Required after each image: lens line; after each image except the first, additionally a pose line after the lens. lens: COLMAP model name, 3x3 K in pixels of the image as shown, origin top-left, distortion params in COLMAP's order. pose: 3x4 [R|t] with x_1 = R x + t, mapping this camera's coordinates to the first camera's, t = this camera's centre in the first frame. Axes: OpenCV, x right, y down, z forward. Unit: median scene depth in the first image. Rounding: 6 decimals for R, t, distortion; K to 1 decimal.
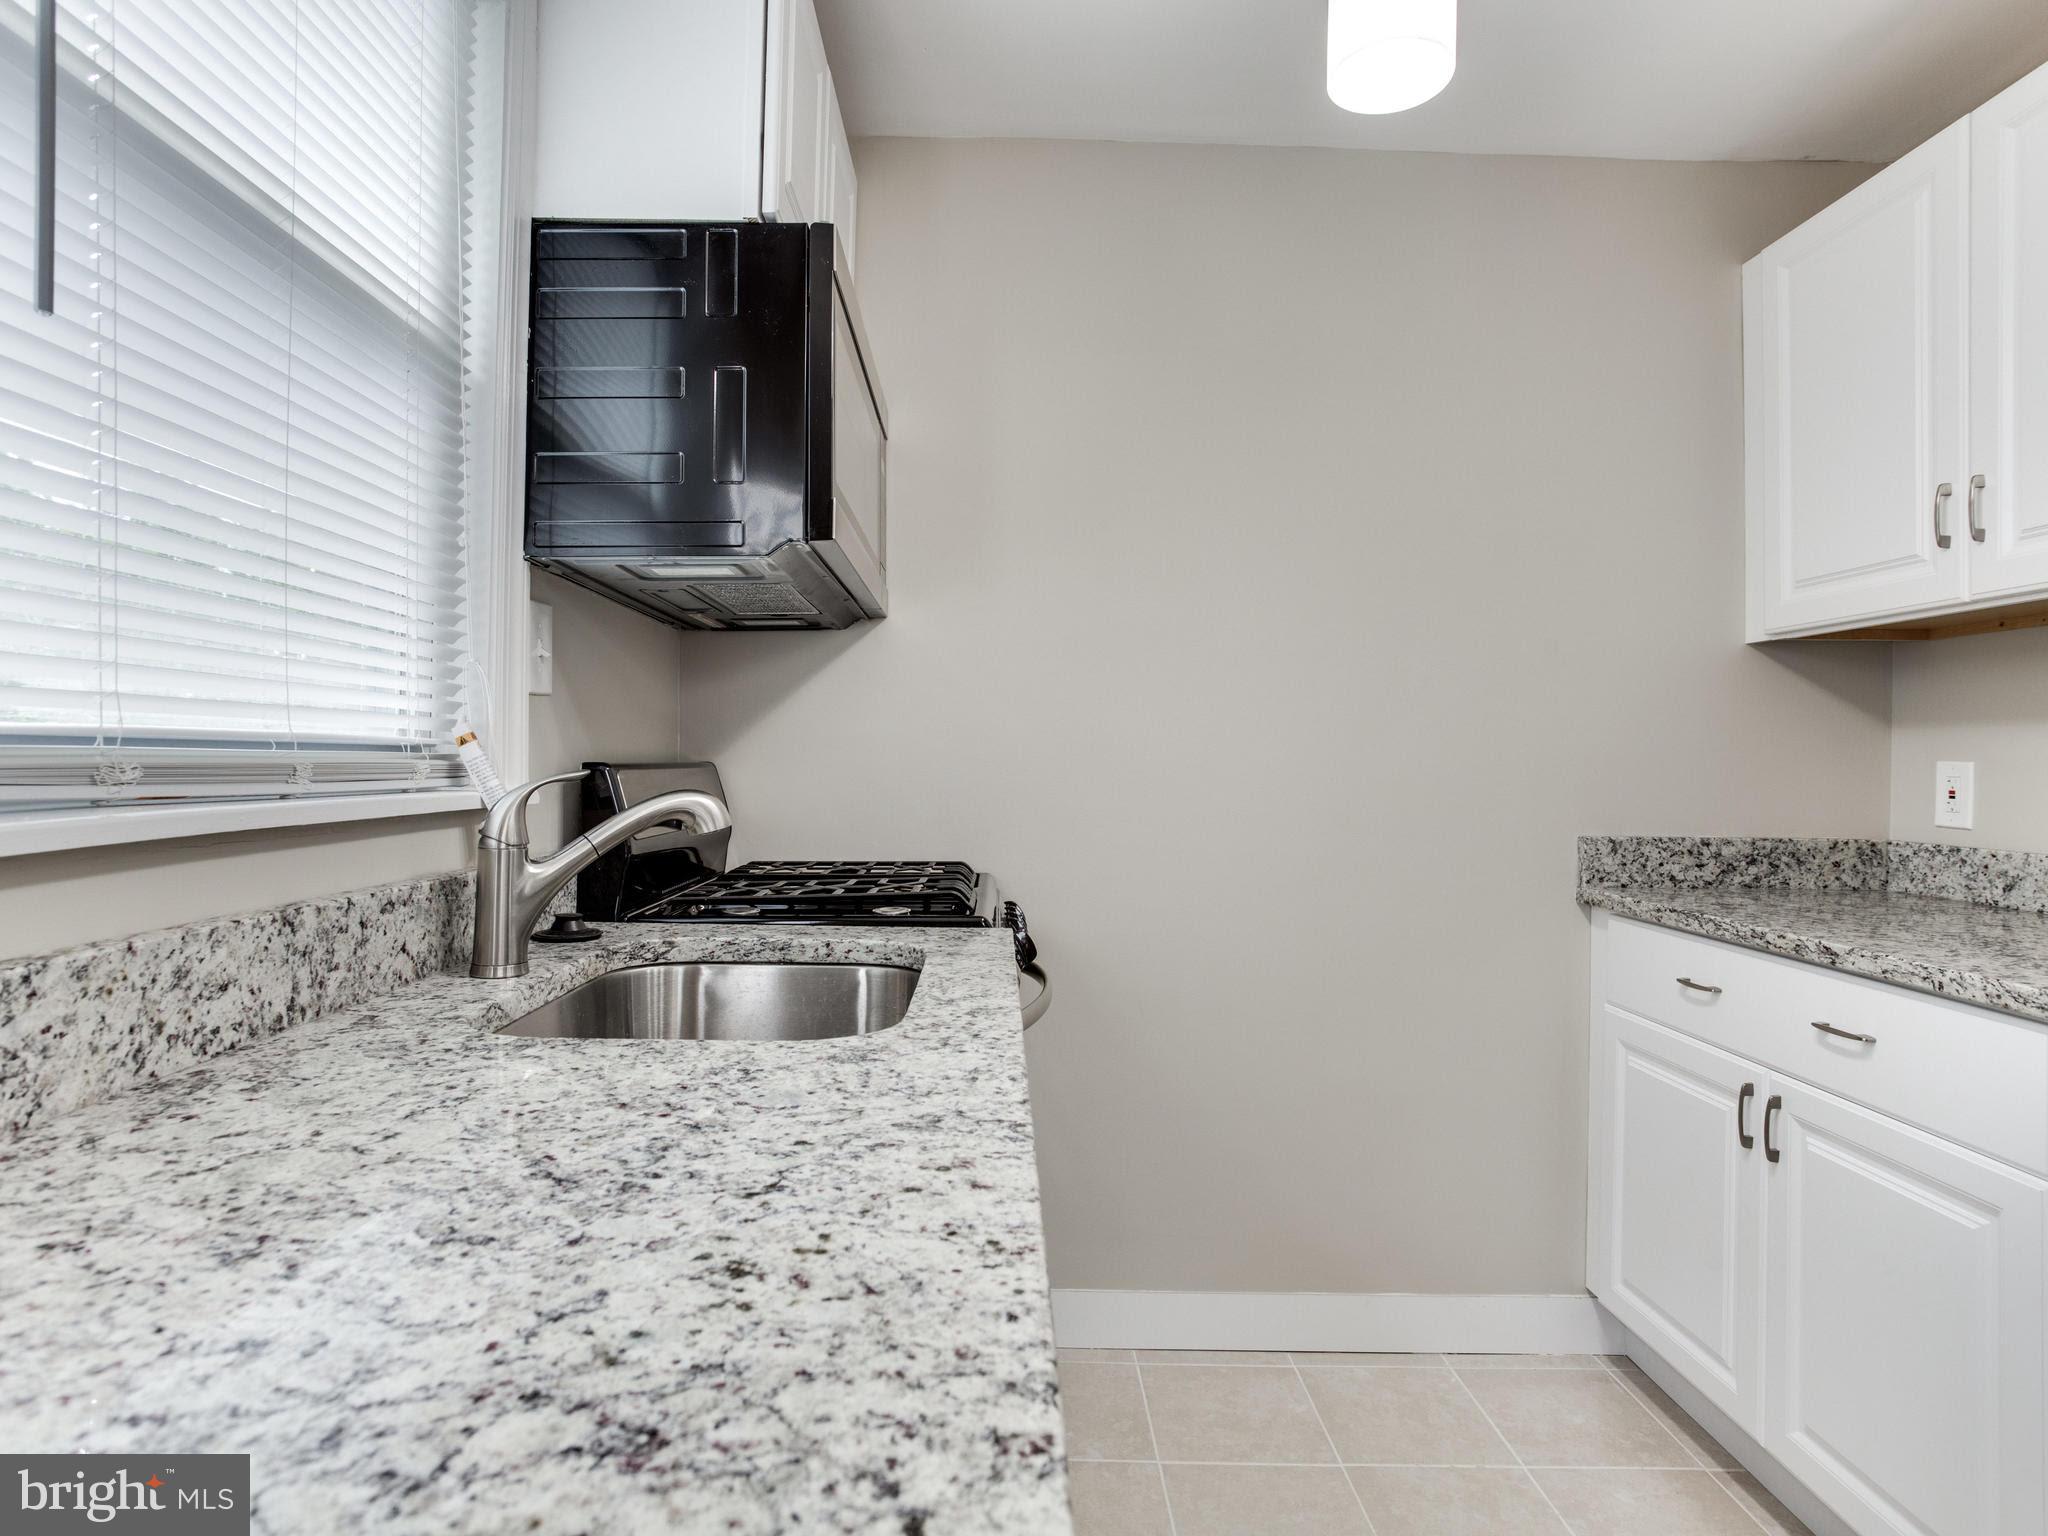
lens RADIAL K [[1131.7, 0, 1008.3], [0, 1131.7, 753.2], [0, 0, 1]] dist [-0.052095, 0.034073]
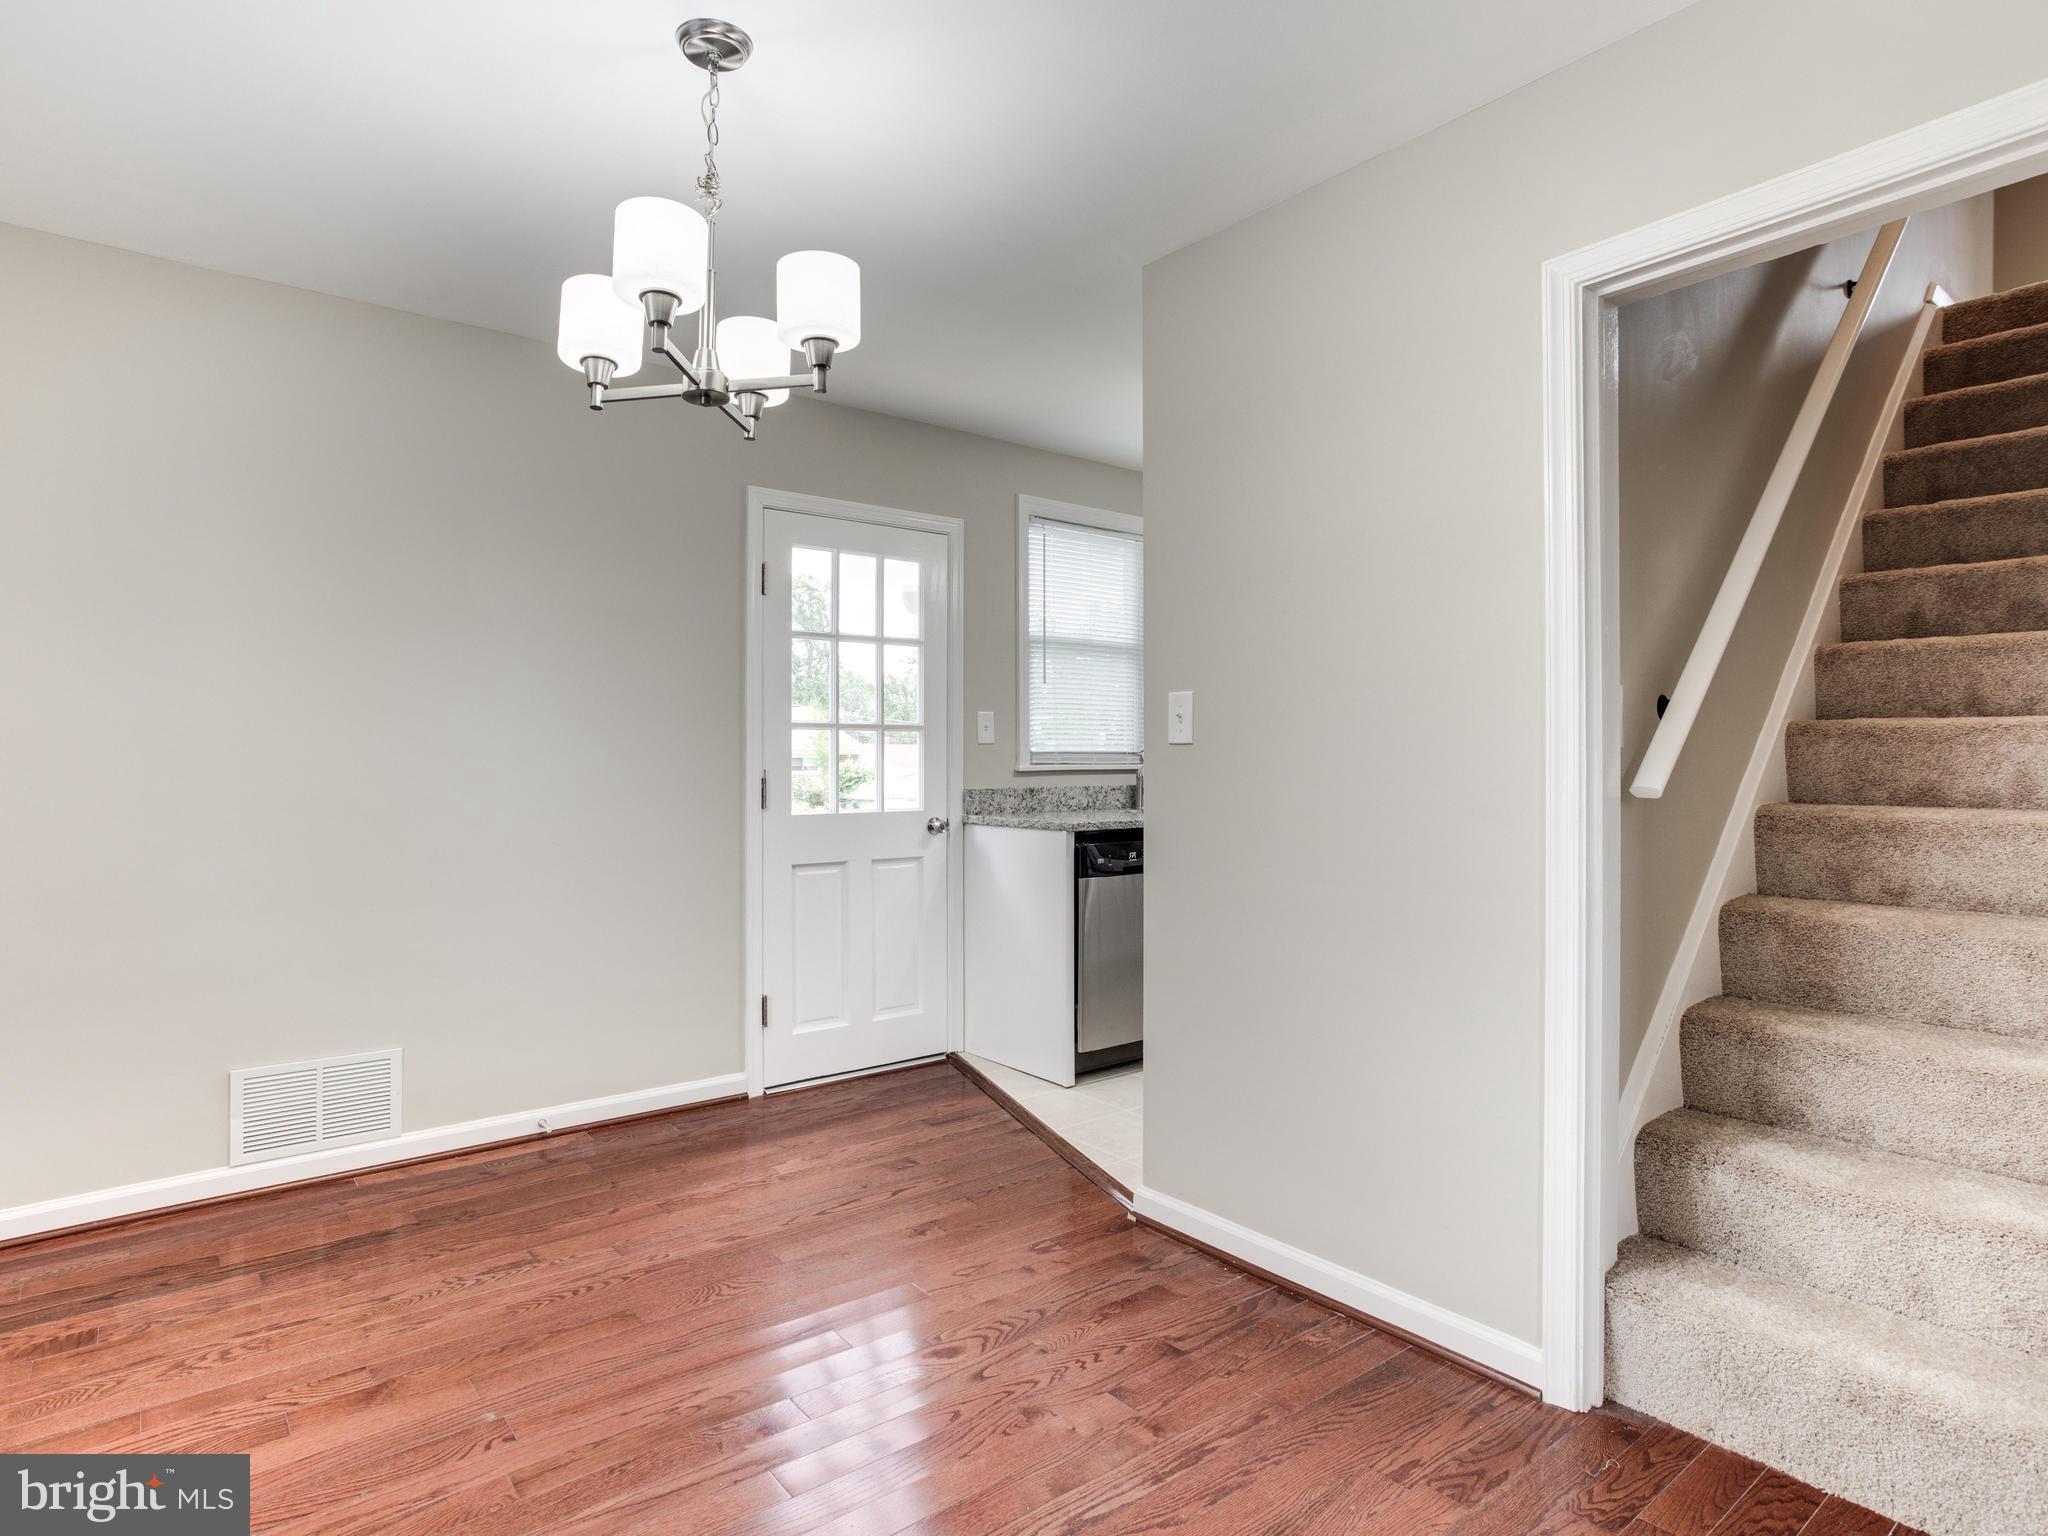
lens RADIAL K [[1131.7, 0, 1008.3], [0, 1131.7, 753.2], [0, 0, 1]] dist [-0.052095, 0.034073]
pose [[0.619384, -0.016603, -0.784912, 2.262089], [0.013494, 0.999854, -0.010502, 0.028627], [0.784972, -0.004086, 0.619518, -1.758016]]
